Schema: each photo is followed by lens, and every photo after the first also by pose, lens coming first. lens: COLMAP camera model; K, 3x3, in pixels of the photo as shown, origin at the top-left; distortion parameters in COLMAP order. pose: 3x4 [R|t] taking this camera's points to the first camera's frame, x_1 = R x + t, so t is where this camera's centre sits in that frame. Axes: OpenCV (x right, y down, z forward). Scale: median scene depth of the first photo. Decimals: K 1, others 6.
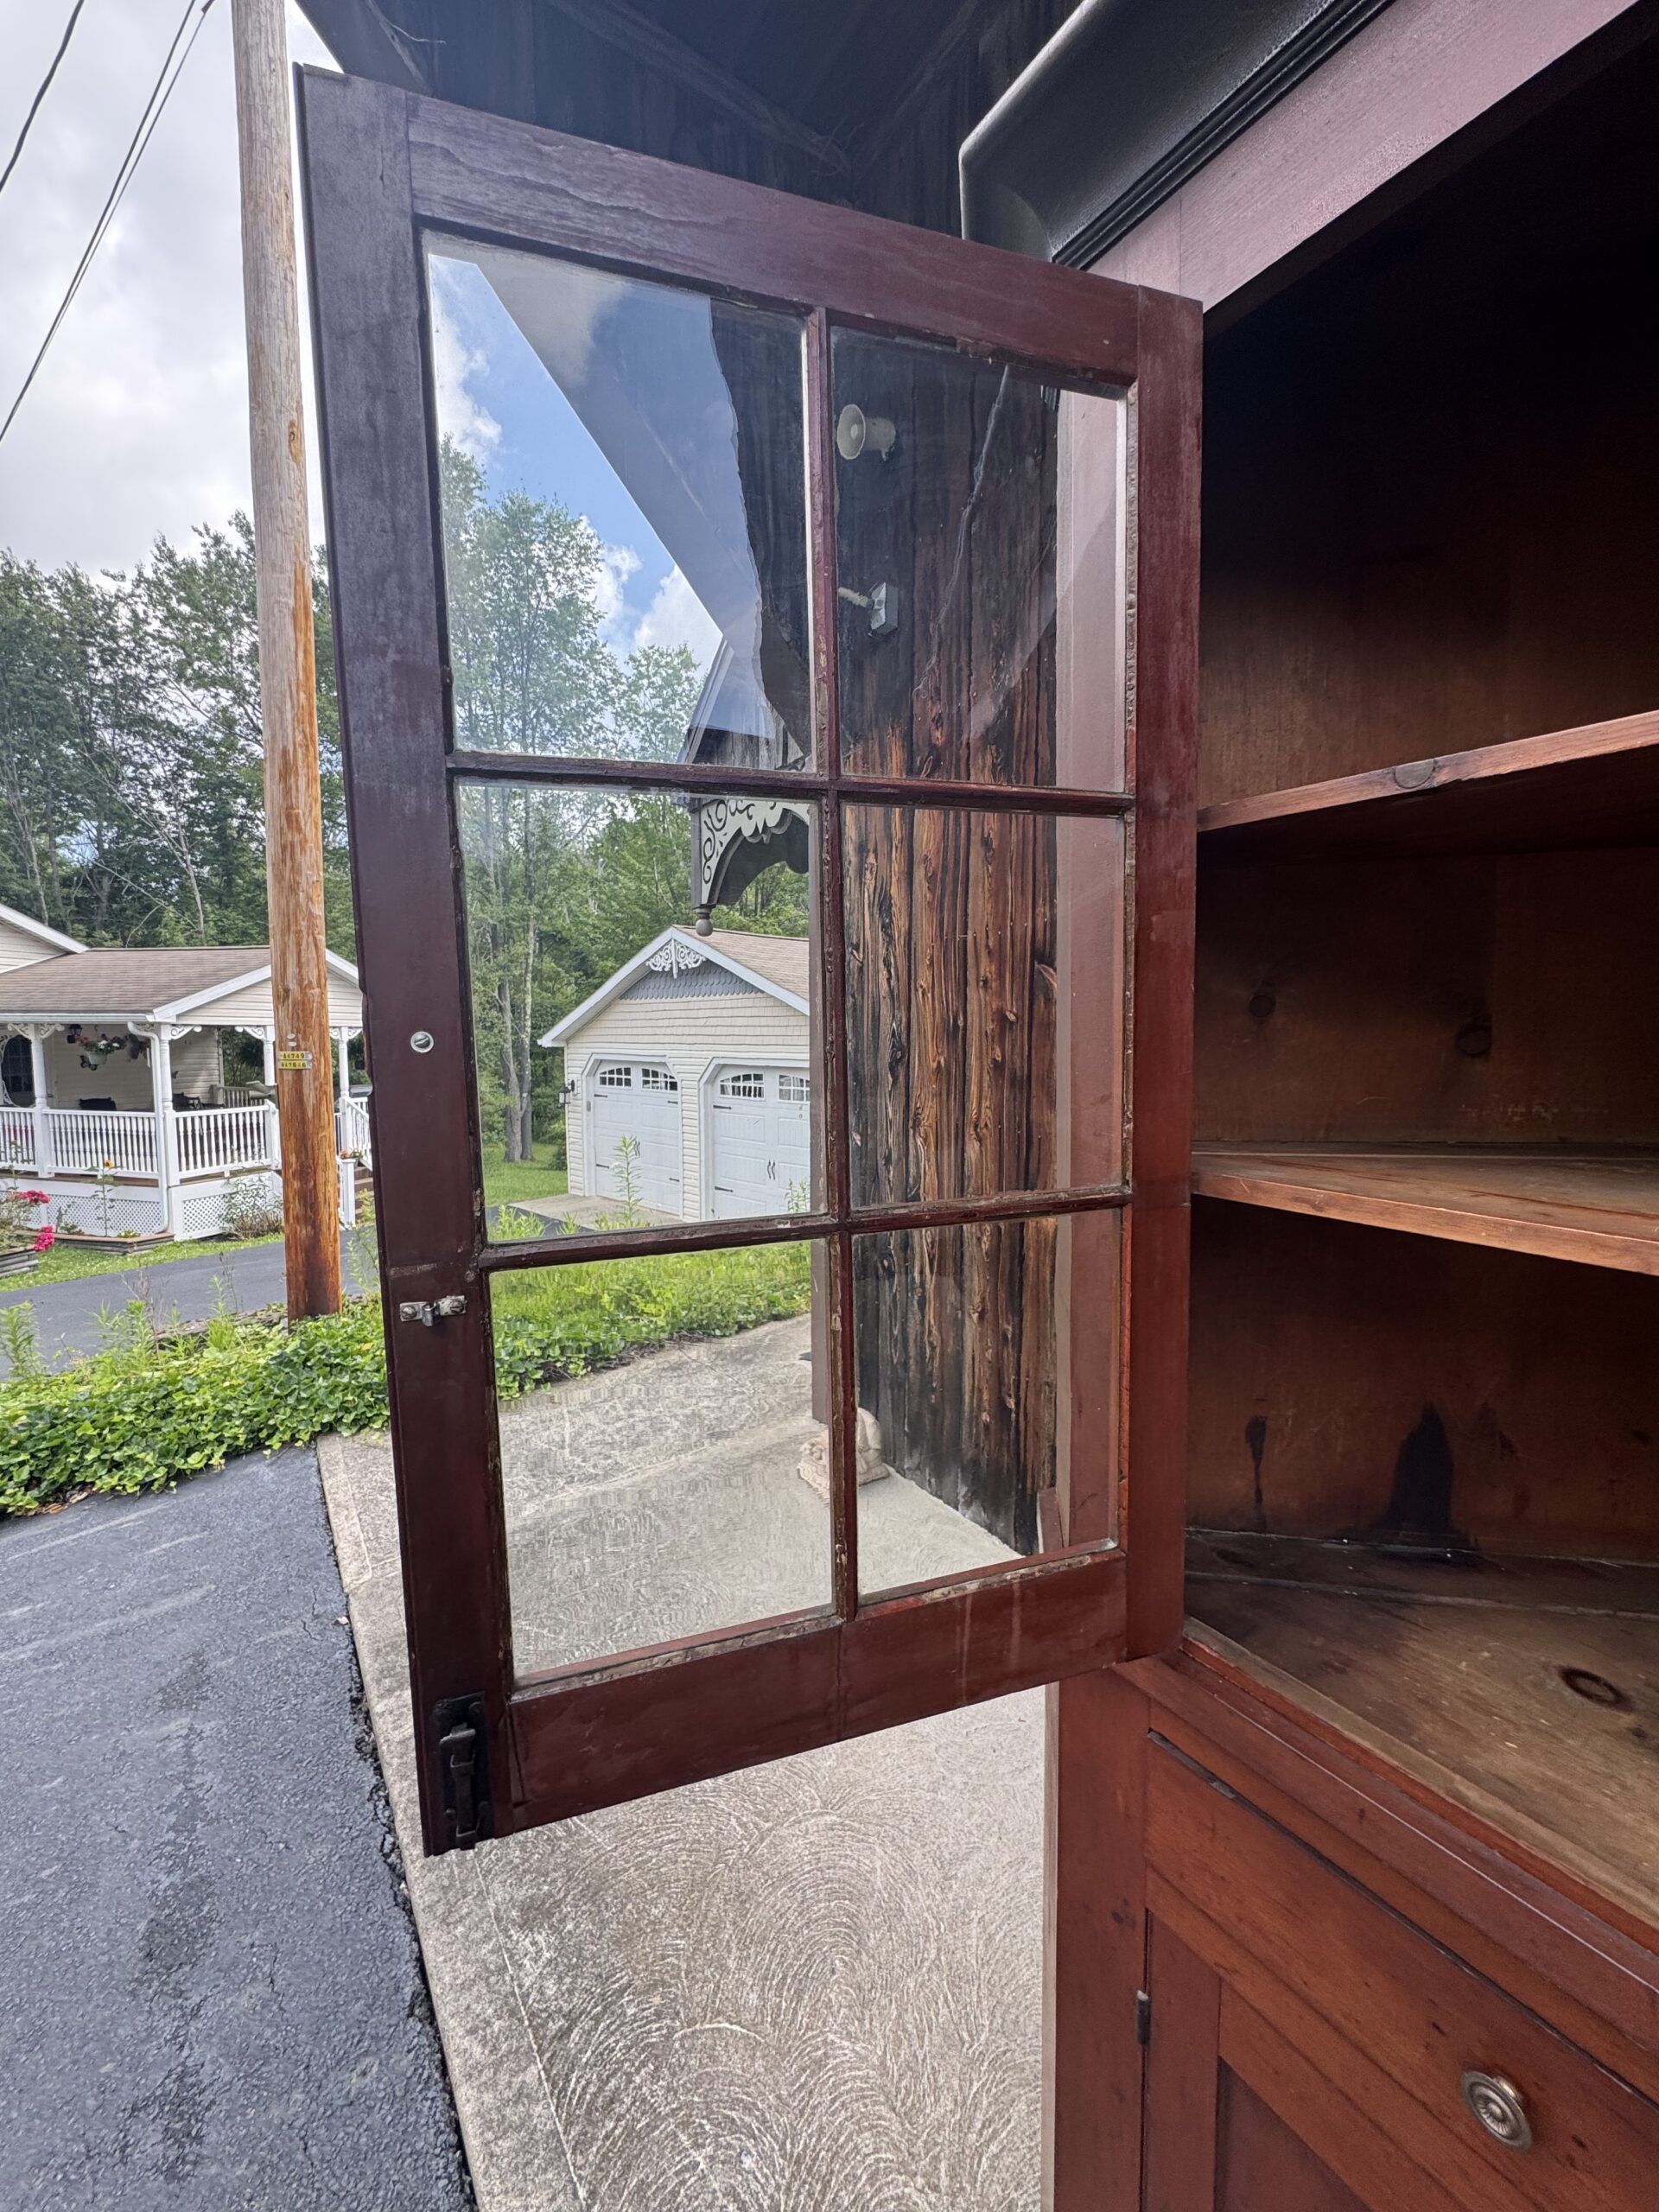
lens RADIAL K [[891.2, 0, 821.7], [0, 891.2, 1109.4], [0, 0, 1]] dist [-0.005051, 0.002378]
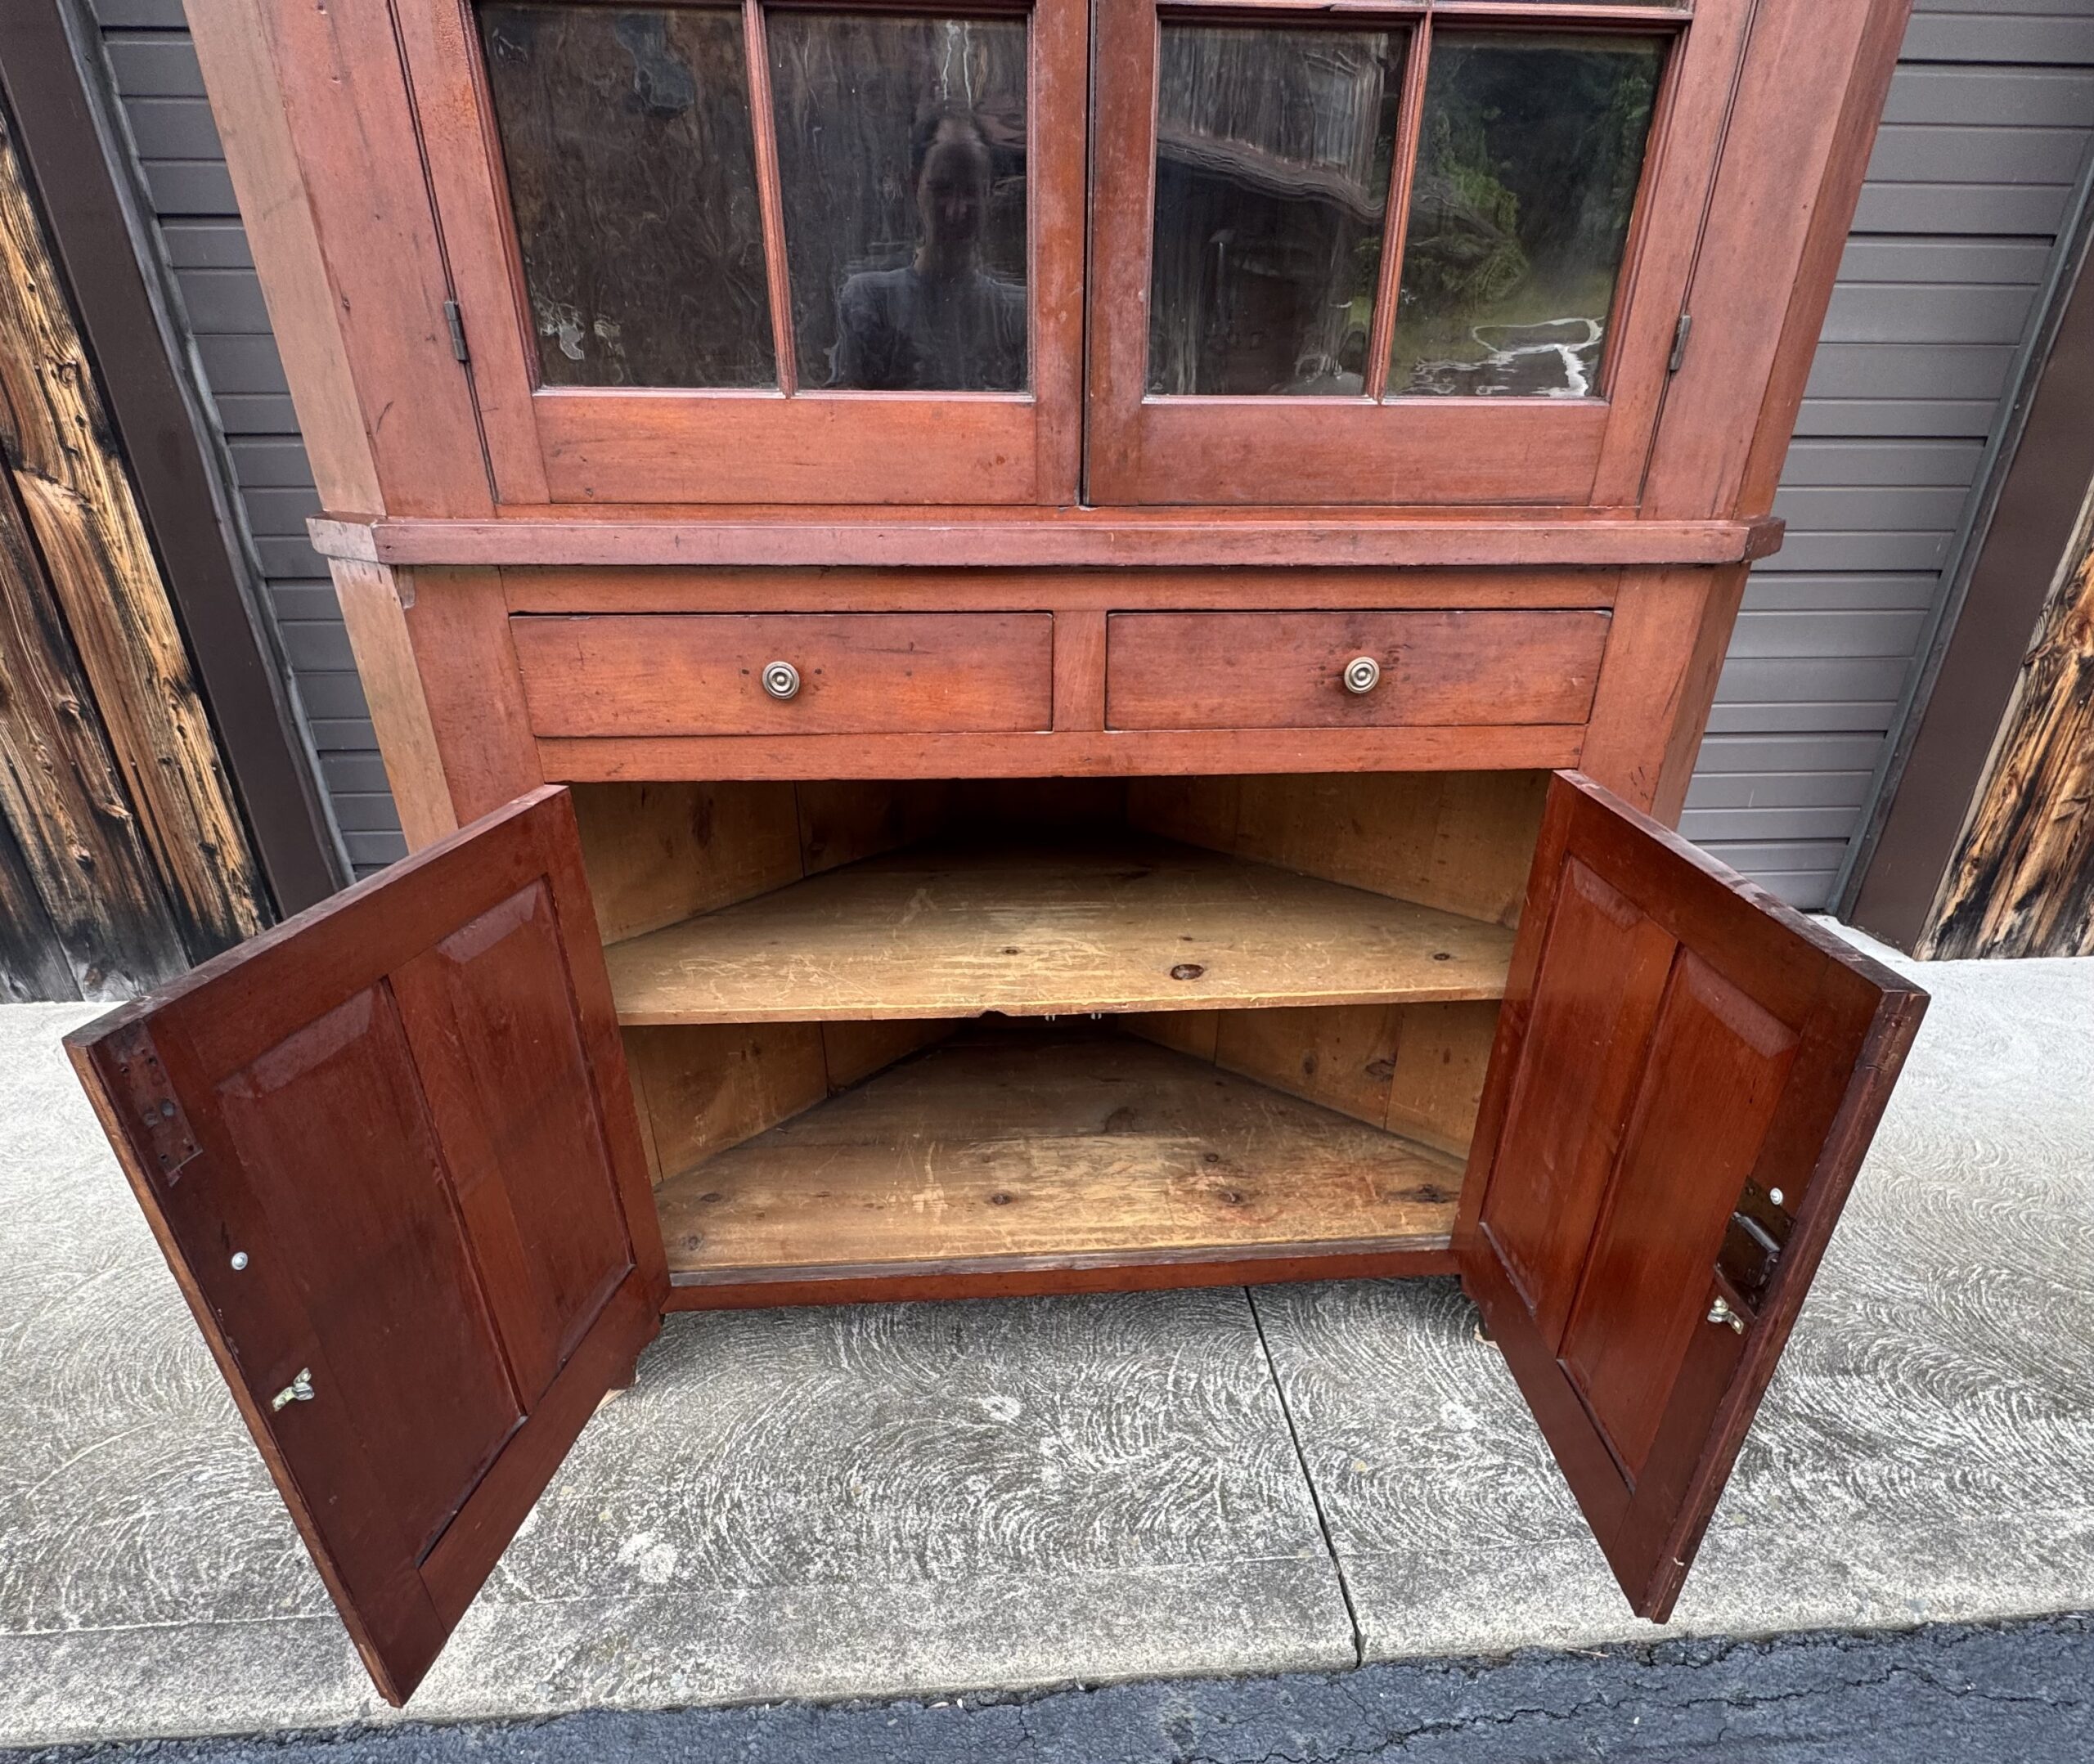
lens RADIAL K [[1122.3, 0, 1051.0], [0, 1122.3, 1043.5], [0, 0, 1]] dist [0.001325, -0.002354]
pose [[0.503225, -0.392335, 0.769959, -0.152694], [0.072936, 0.907100, 0.414547, 0.160461], [-0.861072, -0.152453, 0.485091, -0.095641]]
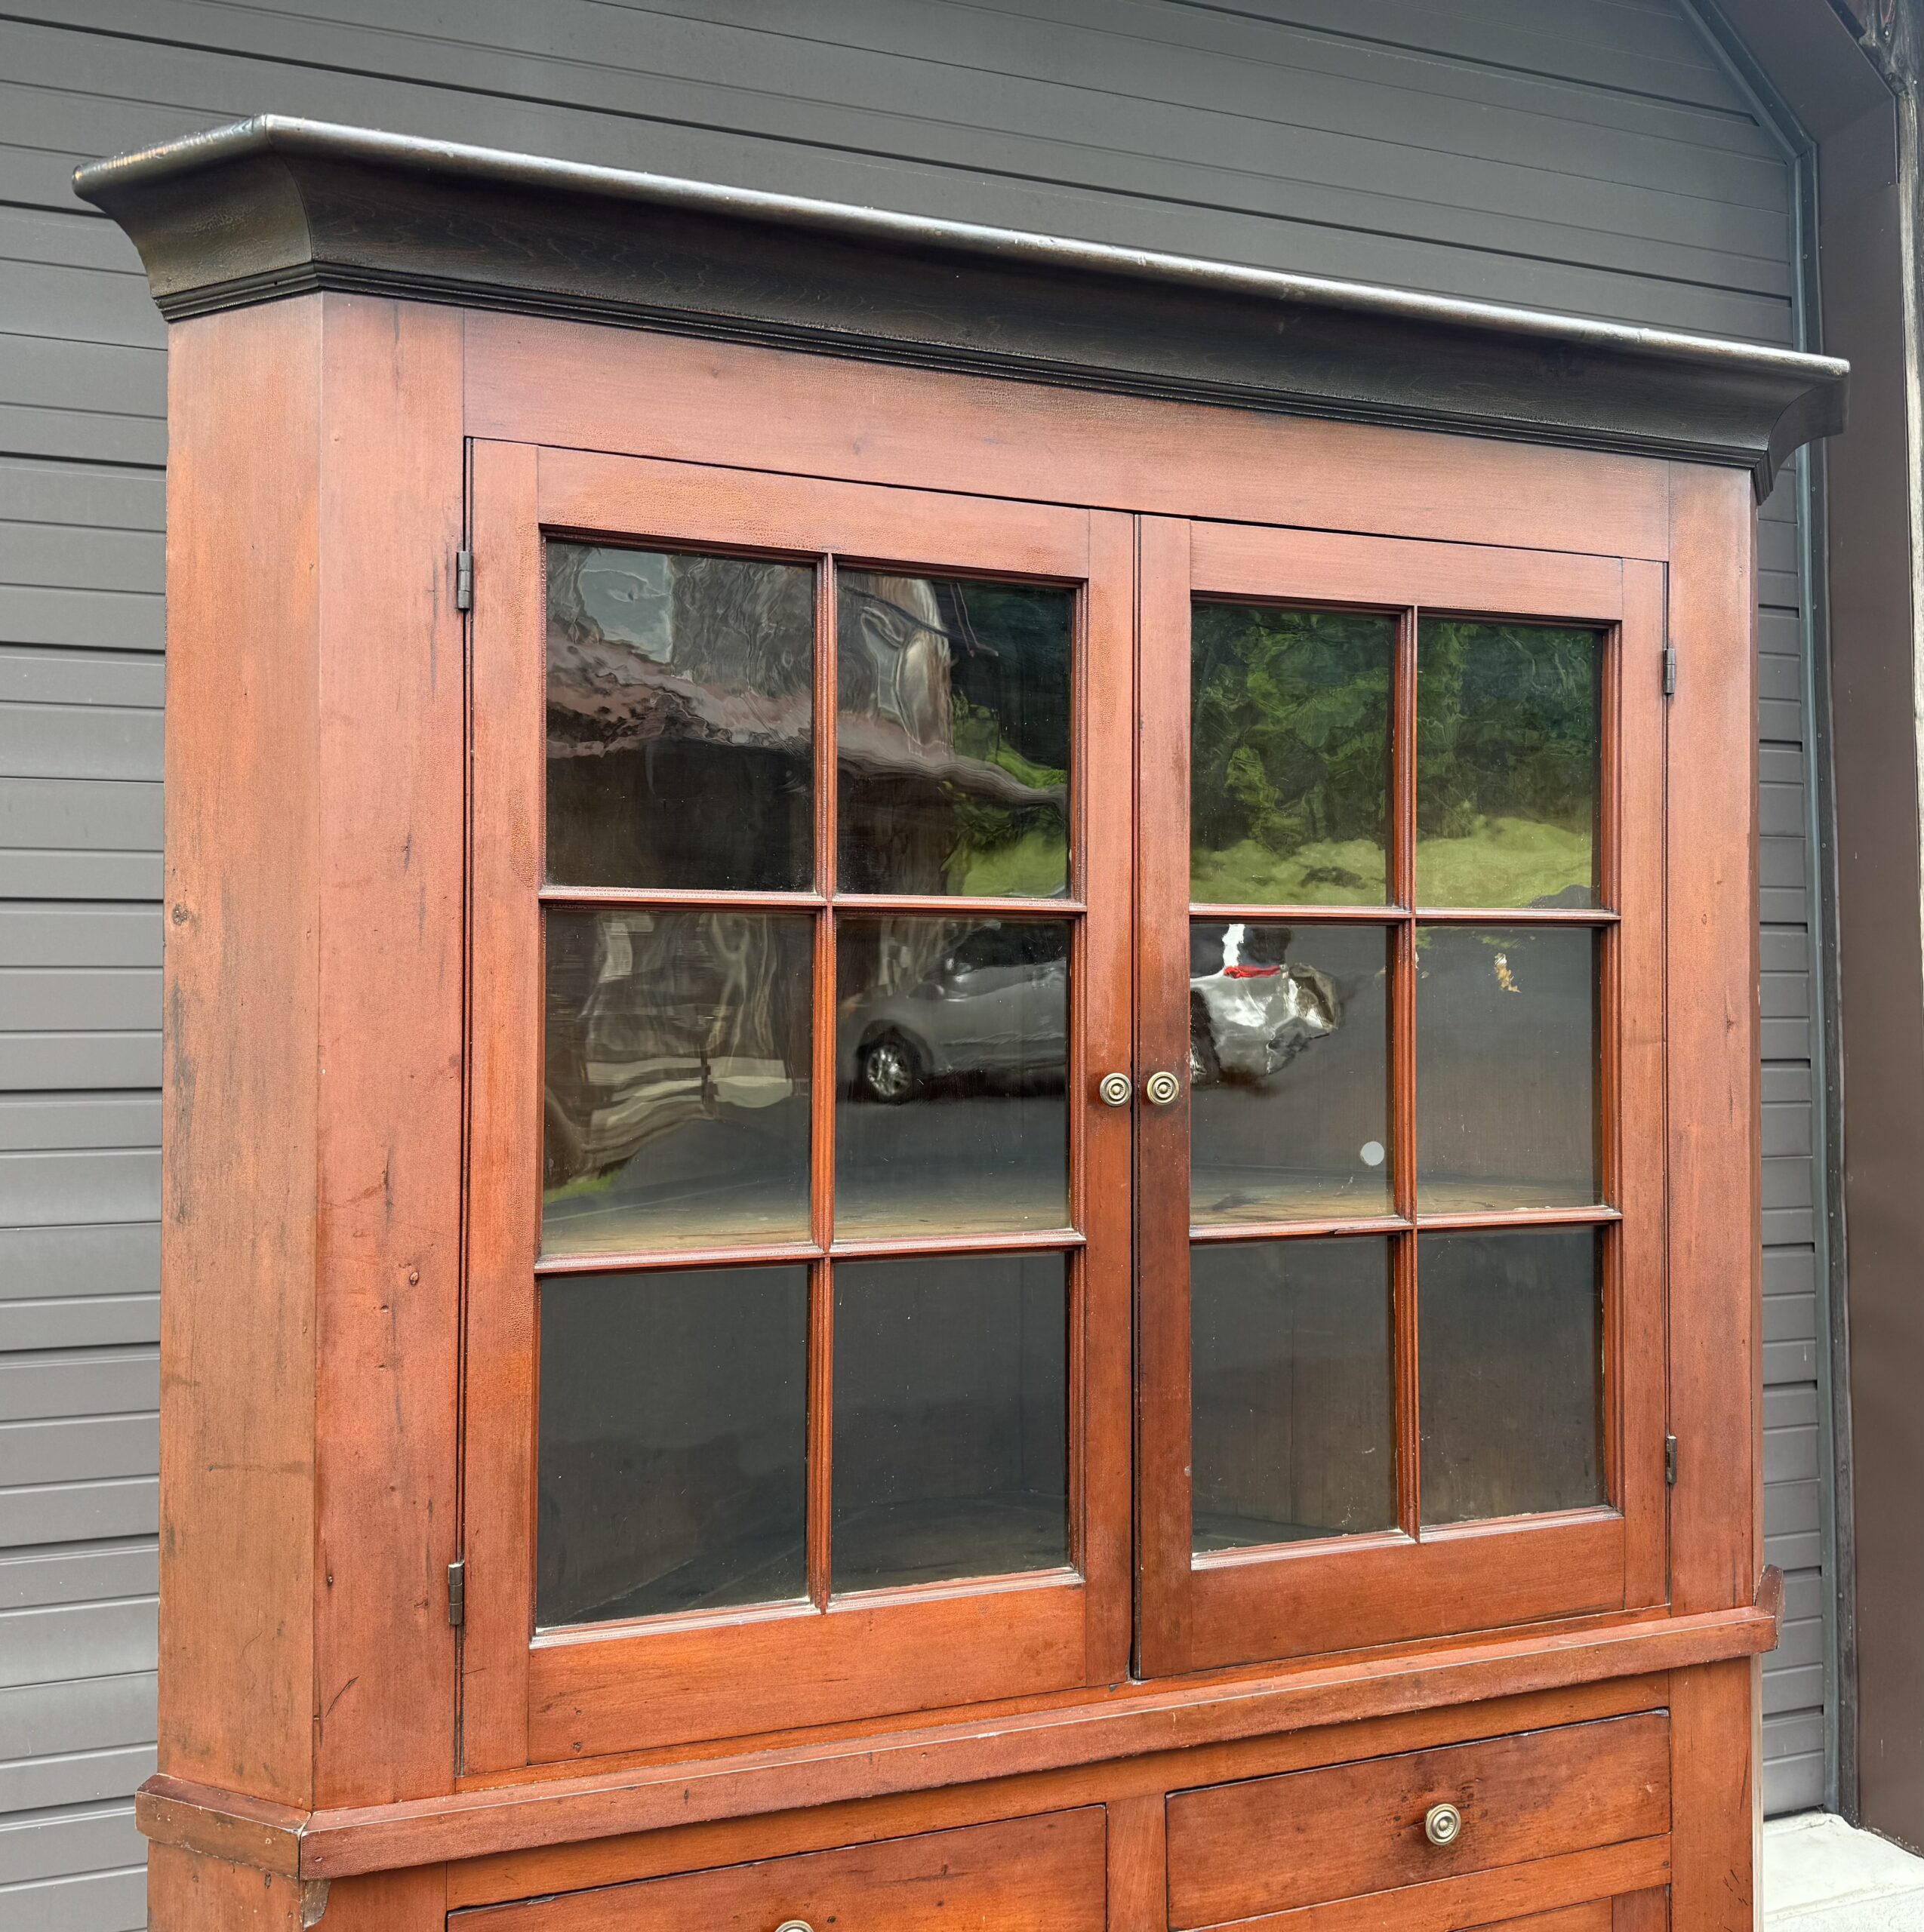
lens RADIAL K [[1808.3, 0, 1021.7], [0, 1808.3, 948.5], [0, 0, 1]] dist [0.008675, 0.000000]
pose [[0.242103, 0.041871, 0.969347, -0.313032], [0.092275, 0.993546, -0.065962, -0.018691], [-0.965853, 0.105416, 0.236677, -0.016250]]
